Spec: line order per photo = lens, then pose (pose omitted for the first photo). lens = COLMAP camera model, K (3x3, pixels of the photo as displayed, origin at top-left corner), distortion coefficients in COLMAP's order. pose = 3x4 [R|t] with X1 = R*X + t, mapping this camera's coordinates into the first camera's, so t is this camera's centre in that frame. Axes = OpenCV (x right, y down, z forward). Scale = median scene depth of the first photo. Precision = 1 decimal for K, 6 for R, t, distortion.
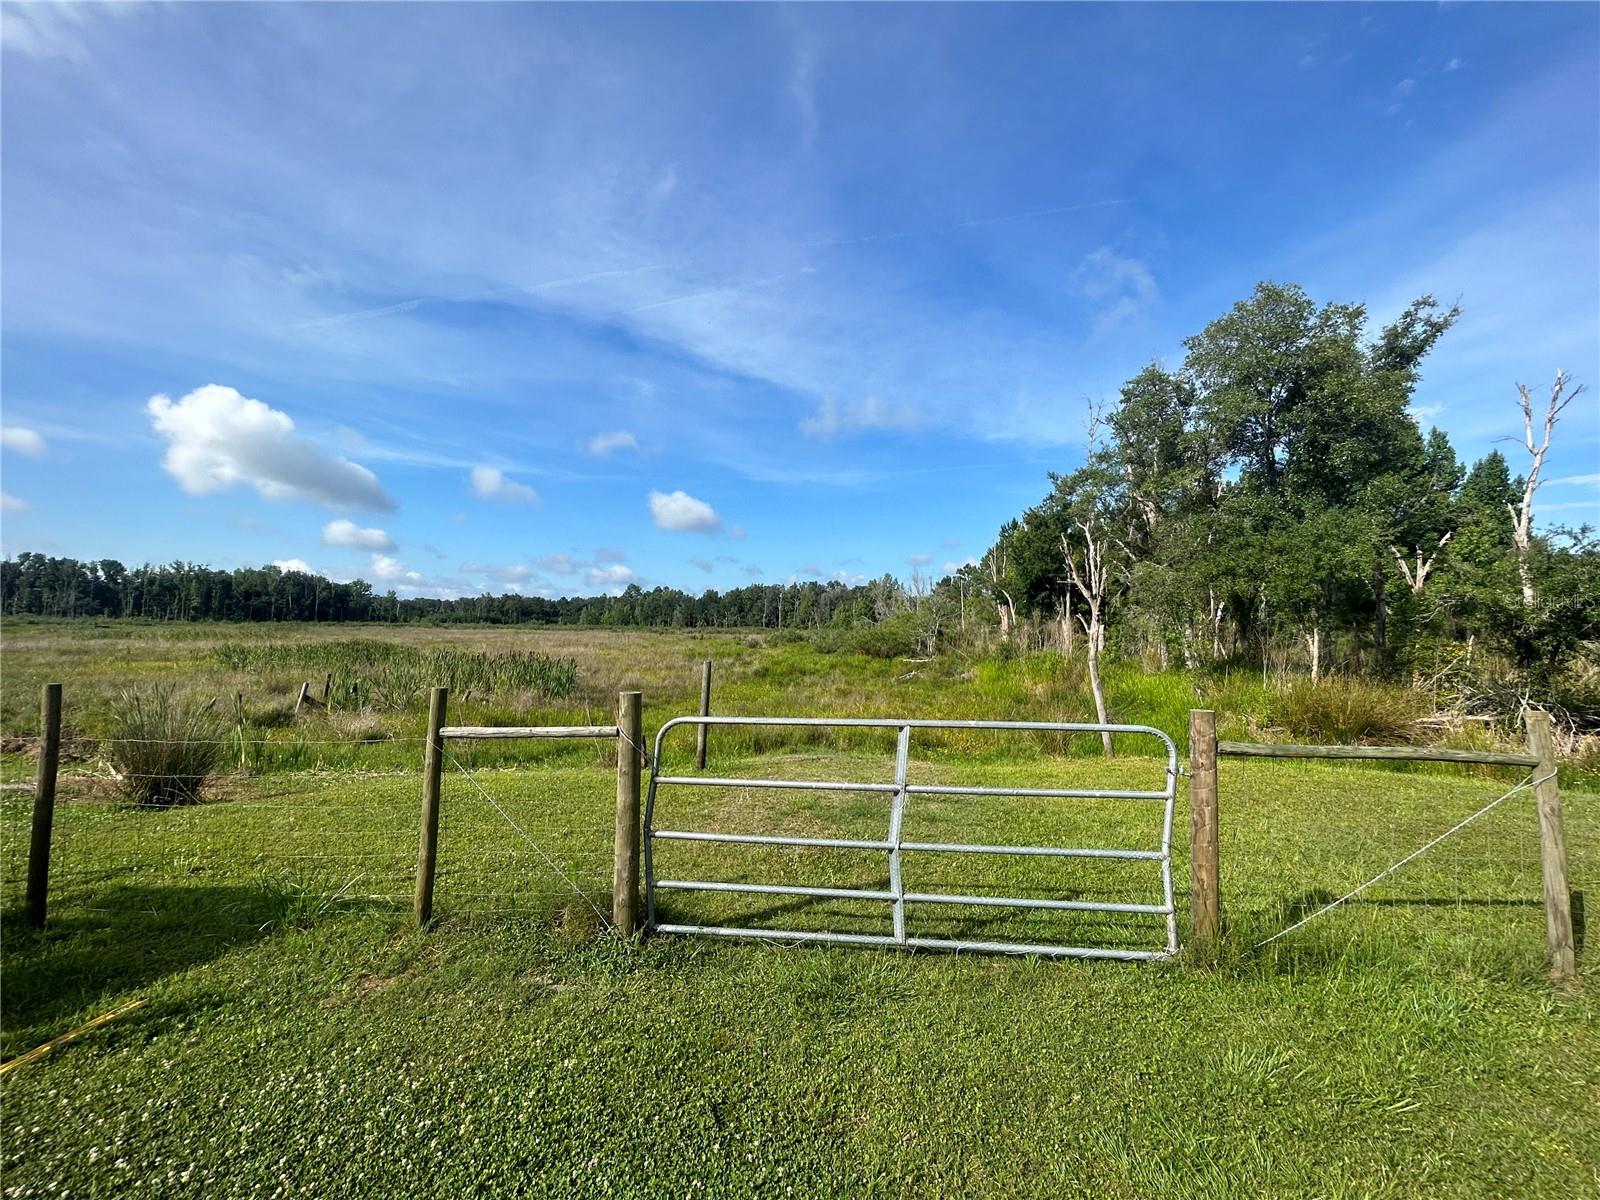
lens RADIAL K [[649.8, 0, 798.6], [0, 649.8, 596.9], [0, 0, 1]] dist [-0.001673, -0.000167]
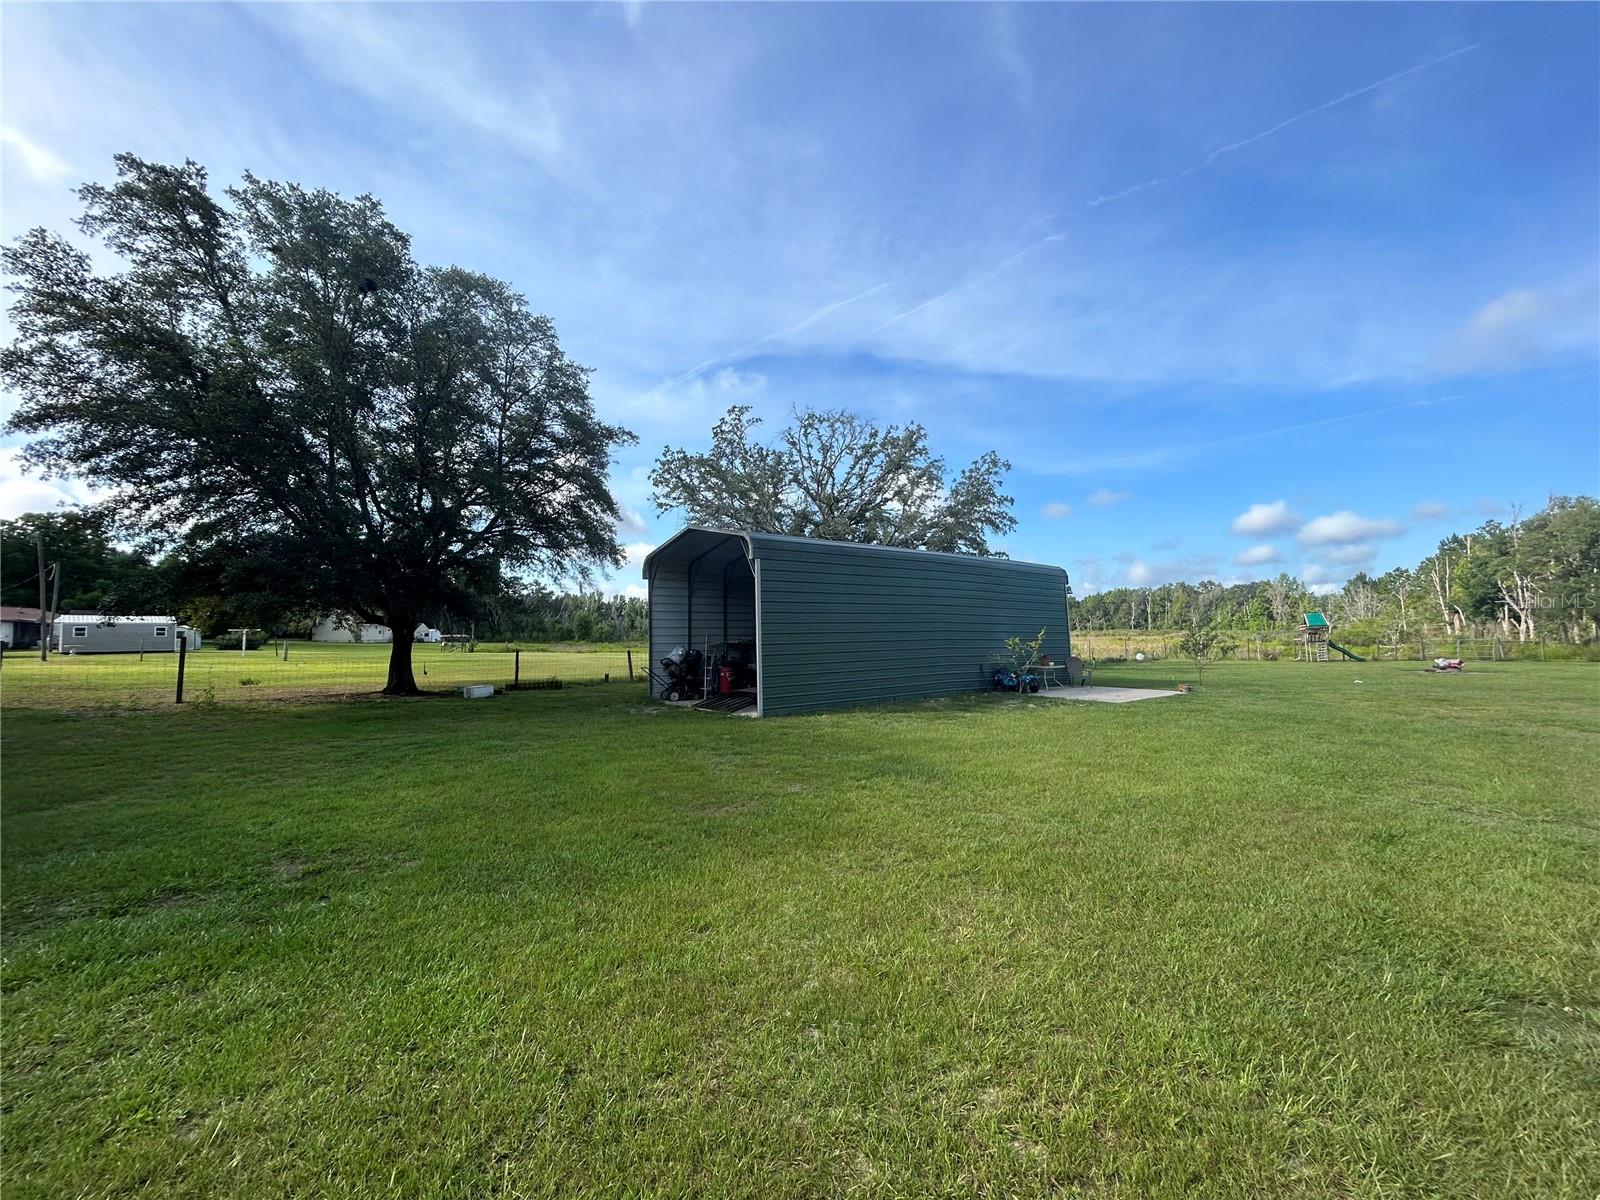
lens RADIAL K [[649.8, 0, 802.1], [0, 649.8, 602.8], [0, 0, 1]] dist [-0.001673, -0.000167]
pose [[0.894205, -0.042516, -0.445634, -0.124322], [0.043287, 0.999027, -0.008452, -0.020455], [0.445559, -0.011733, 0.895176, -0.350393]]
